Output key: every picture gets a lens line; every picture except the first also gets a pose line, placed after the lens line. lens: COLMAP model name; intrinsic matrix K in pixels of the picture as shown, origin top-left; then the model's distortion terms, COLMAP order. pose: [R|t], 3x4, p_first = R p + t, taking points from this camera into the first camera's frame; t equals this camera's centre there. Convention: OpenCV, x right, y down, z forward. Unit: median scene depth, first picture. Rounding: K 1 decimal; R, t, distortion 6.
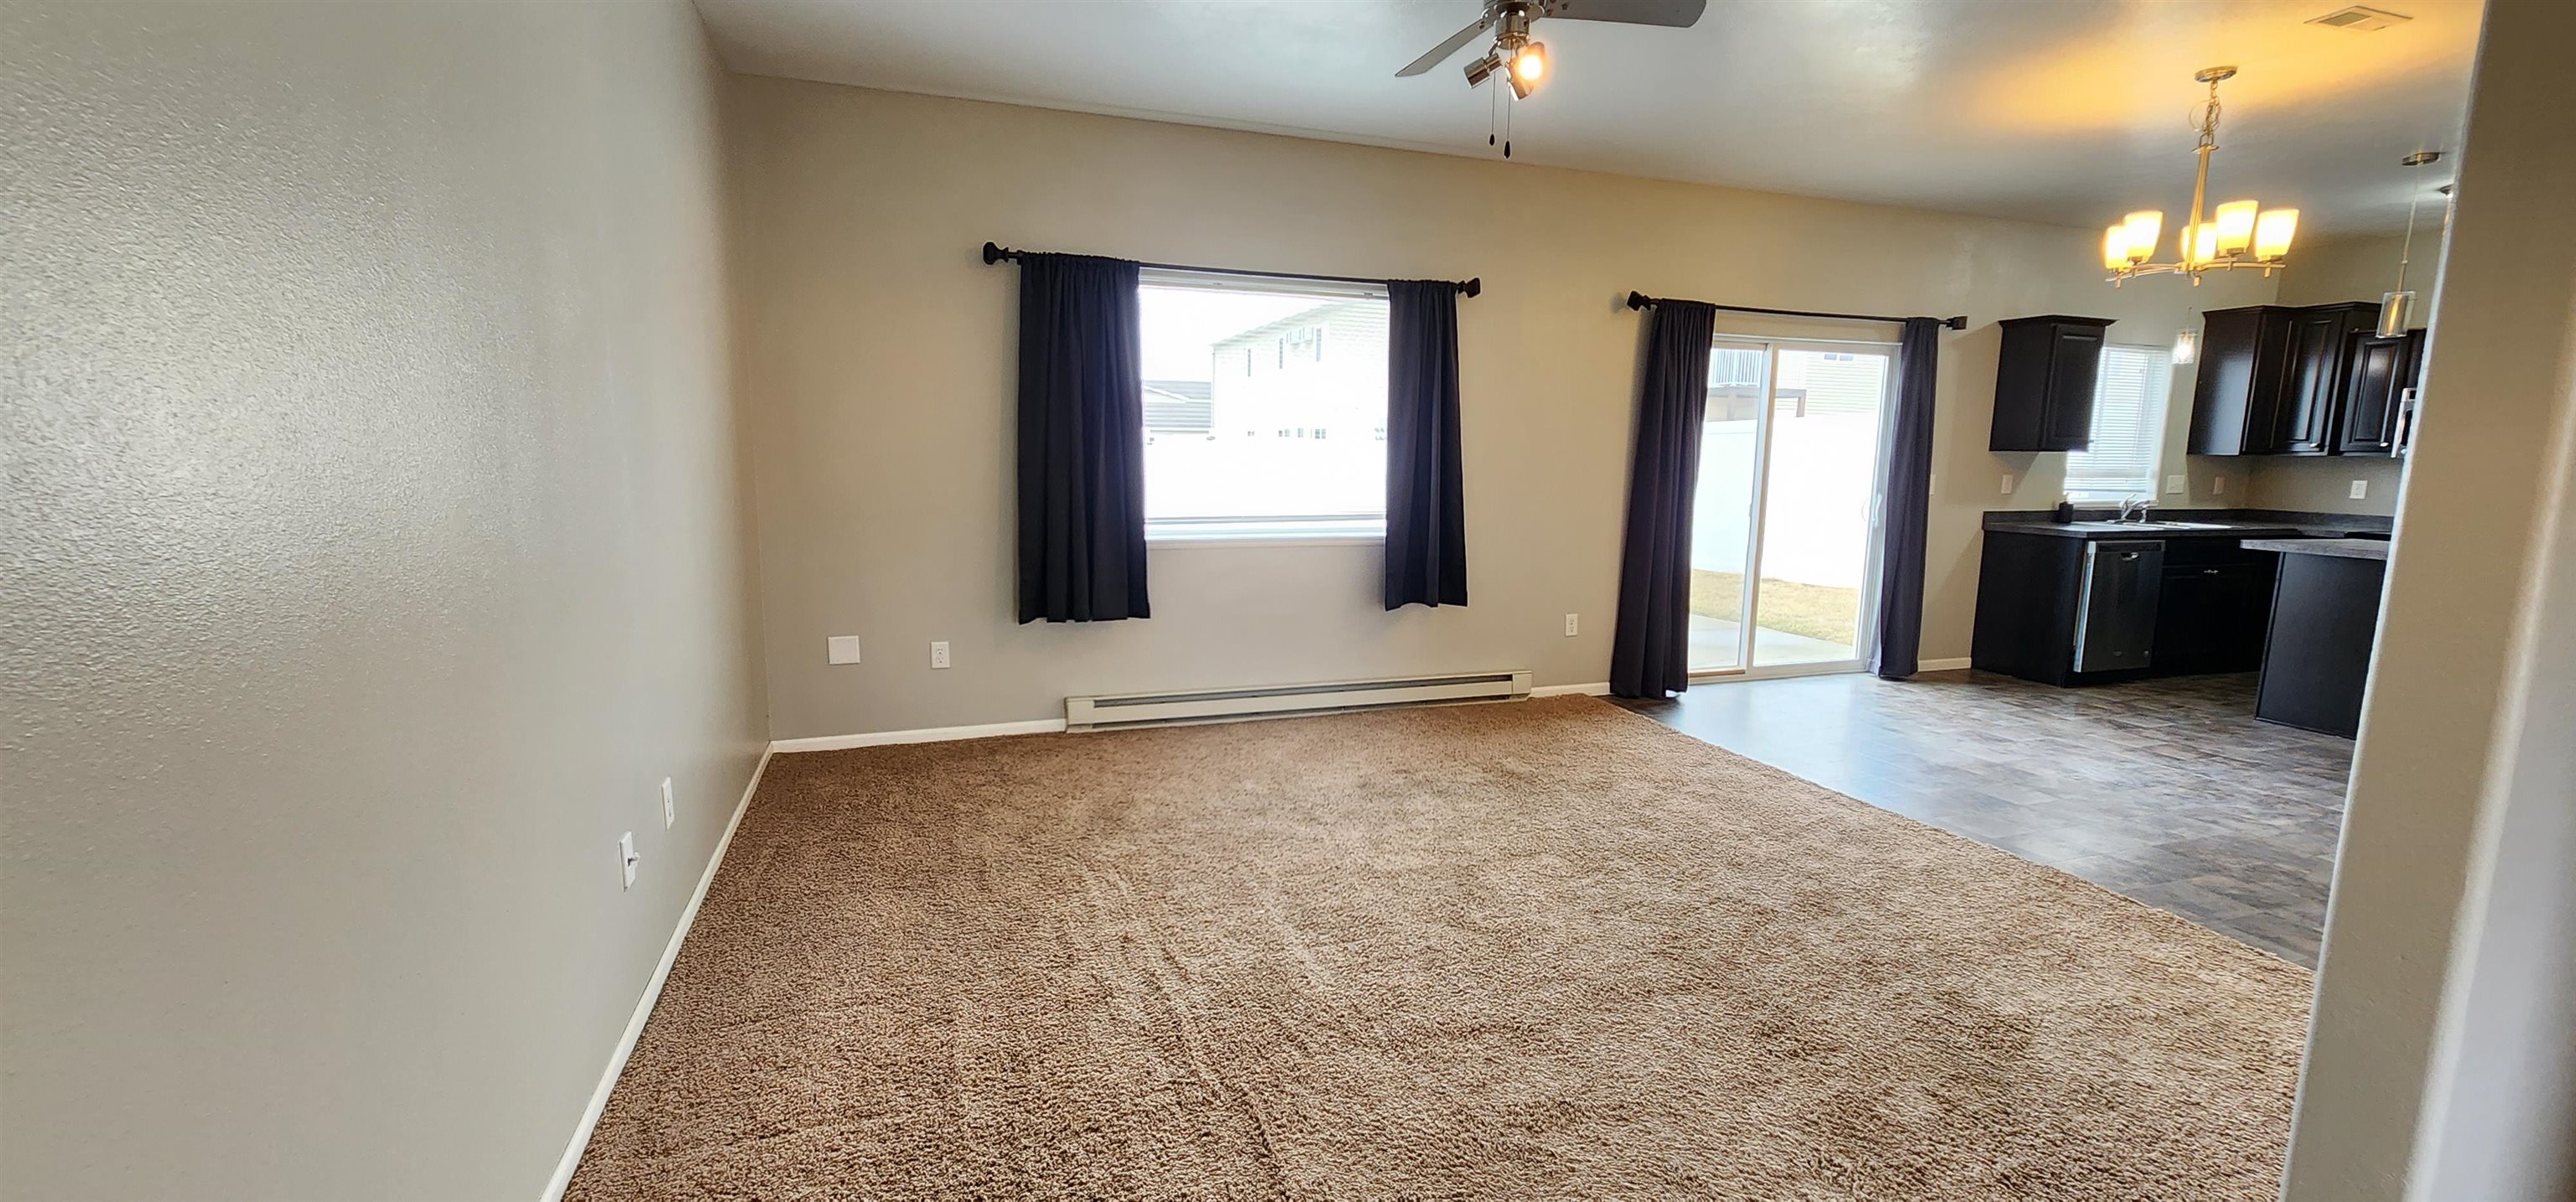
lens RADIAL K [[1049.0, 0, 1288.0], [0, 1049.0, 601.0], [0, 0, 1]] dist [0.002699, 0.000259]
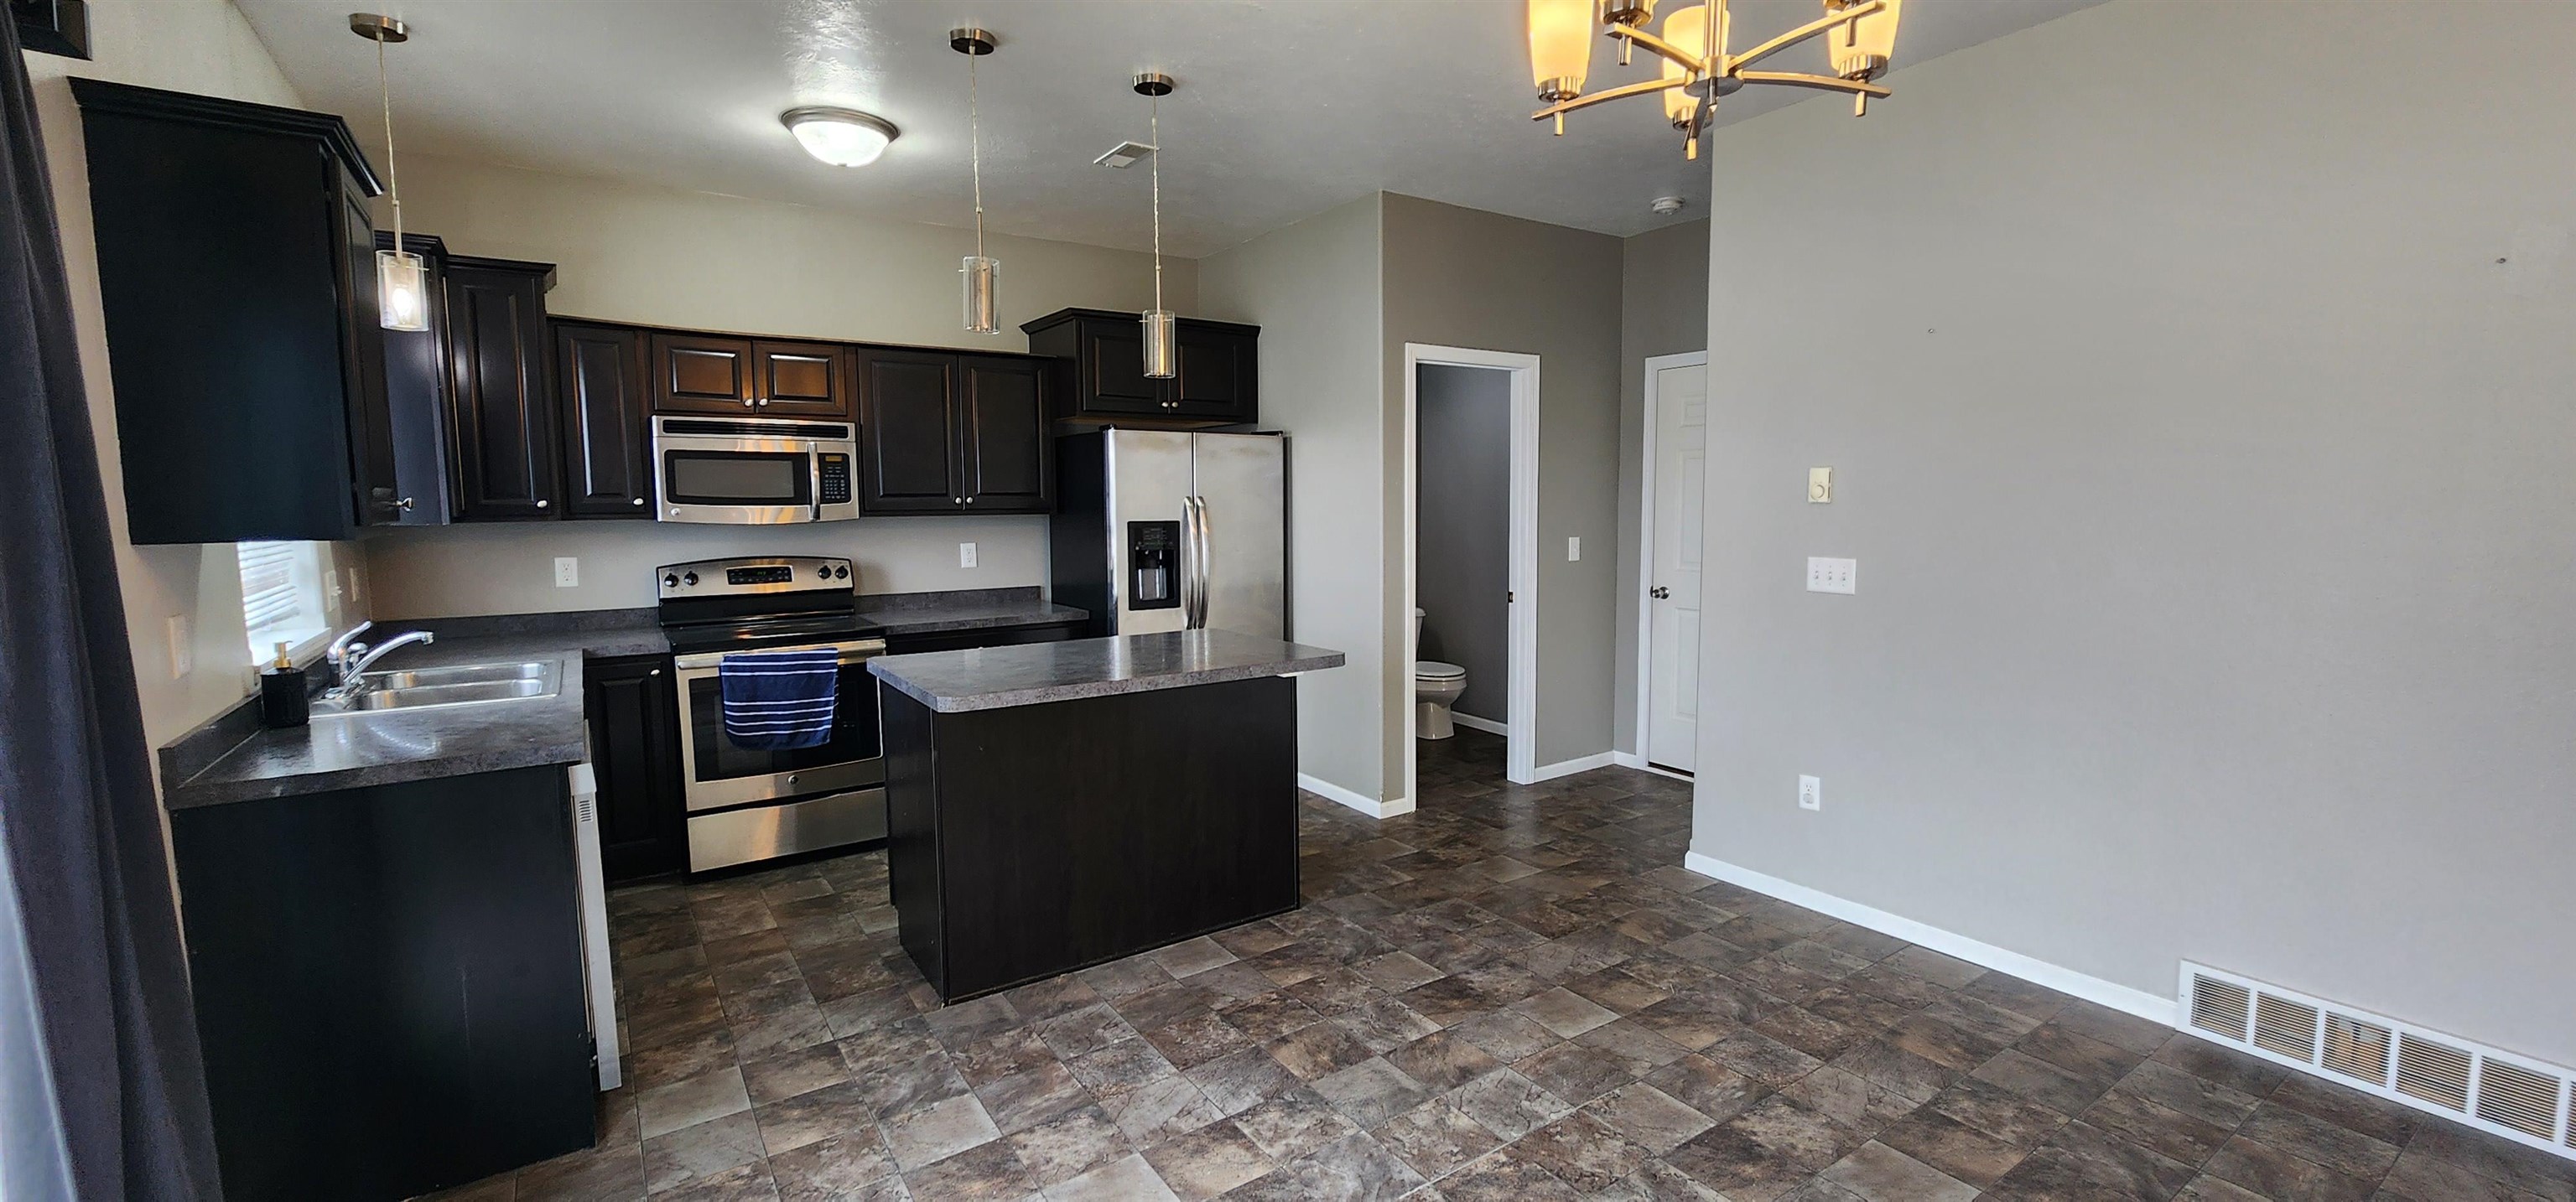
lens RADIAL K [[1056.0, 0, 1311.4], [0, 1056.0, 598.6], [0, 0, 1]] dist [0.000460, 0.000084]
pose [[-0.267856, -0.104857, 0.957736, 0.366317], [0.142796, 0.978761, 0.147095, -0.150272], [-0.952818, 0.176161, -0.247194, 0.923764]]
